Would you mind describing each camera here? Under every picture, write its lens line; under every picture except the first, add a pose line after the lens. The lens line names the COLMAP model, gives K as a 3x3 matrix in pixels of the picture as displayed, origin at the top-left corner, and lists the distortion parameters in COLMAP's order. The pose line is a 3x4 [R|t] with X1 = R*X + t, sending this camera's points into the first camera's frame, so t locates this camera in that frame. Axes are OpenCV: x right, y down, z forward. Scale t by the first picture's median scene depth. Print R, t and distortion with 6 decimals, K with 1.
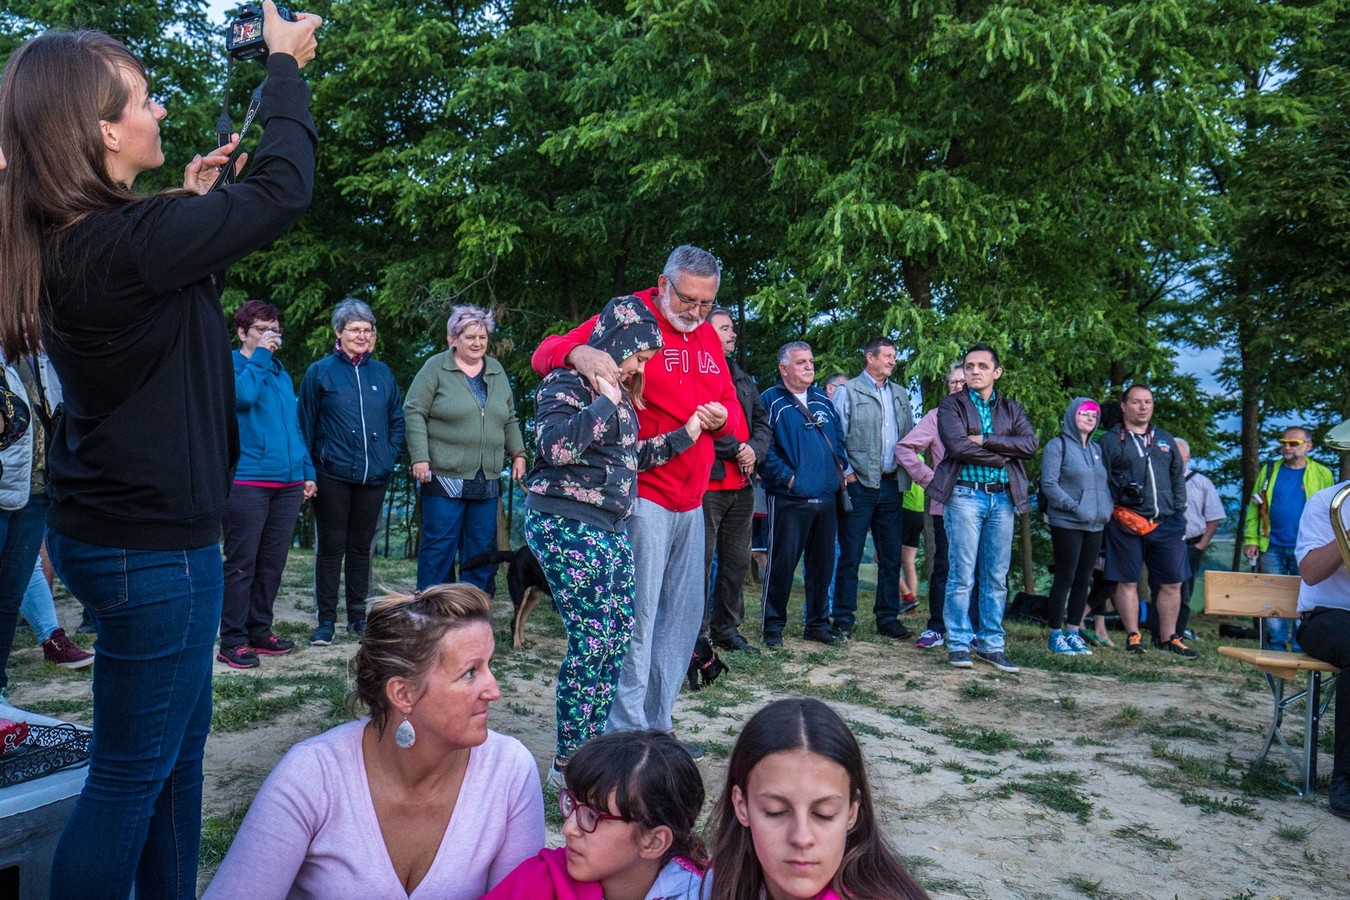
lens RADIAL K [[1214.8, 0, 672.7], [0, 1214.8, 447.9], [0, 0, 1]] dist [0.047145, 0.004974]
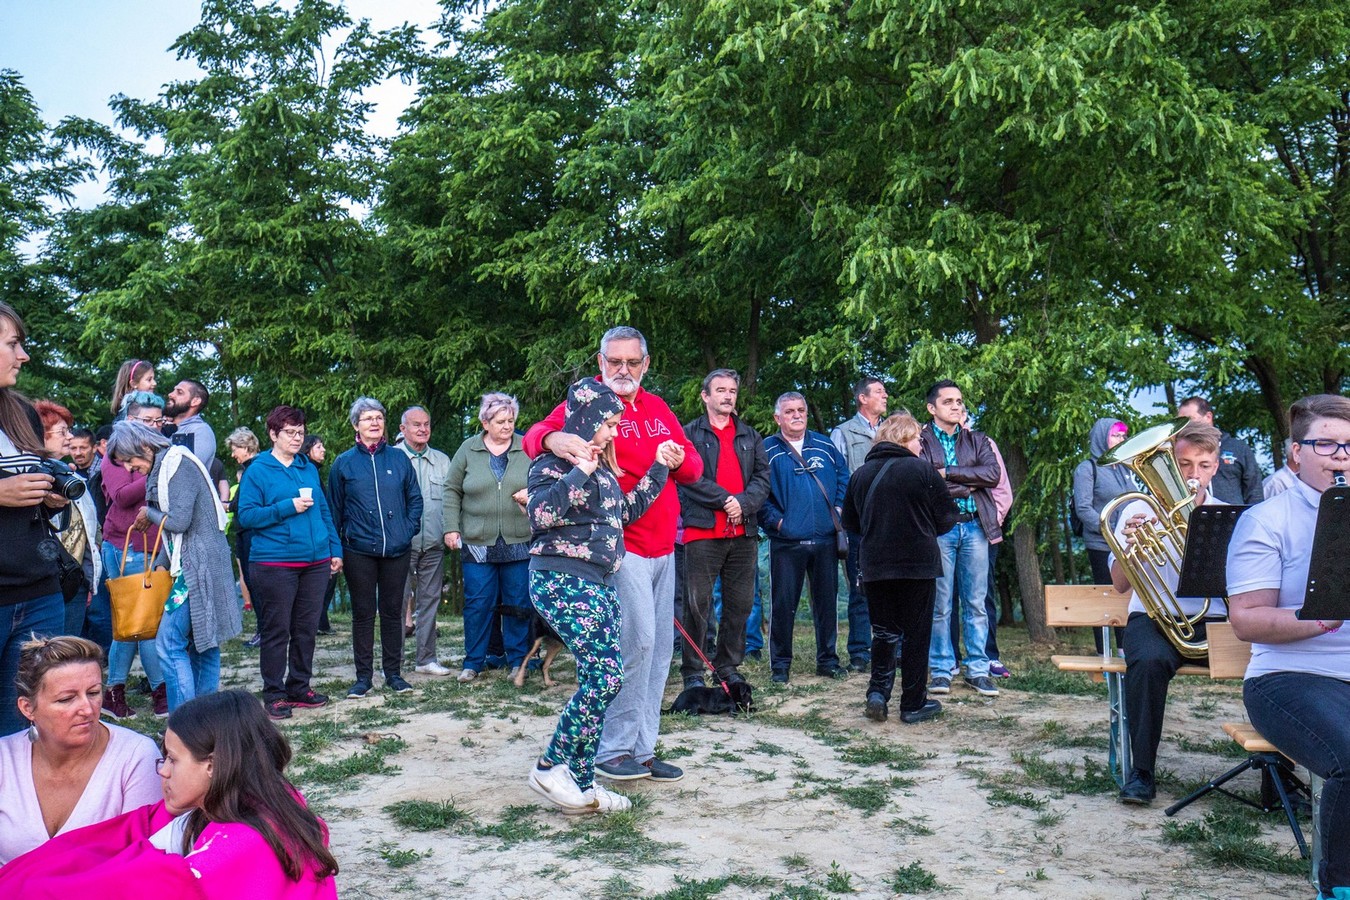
lens RADIAL K [[1296.0, 0, 678.7], [0, 1296.0, 453.9], [0, 0, 1]] dist [0.067534, 0.000000]
pose [[0.971614, -0.086425, -0.220221, 0.245086], [0.079507, 0.996027, -0.040101, 0.003446], [0.222811, 0.021454, 0.974625, -0.117024]]
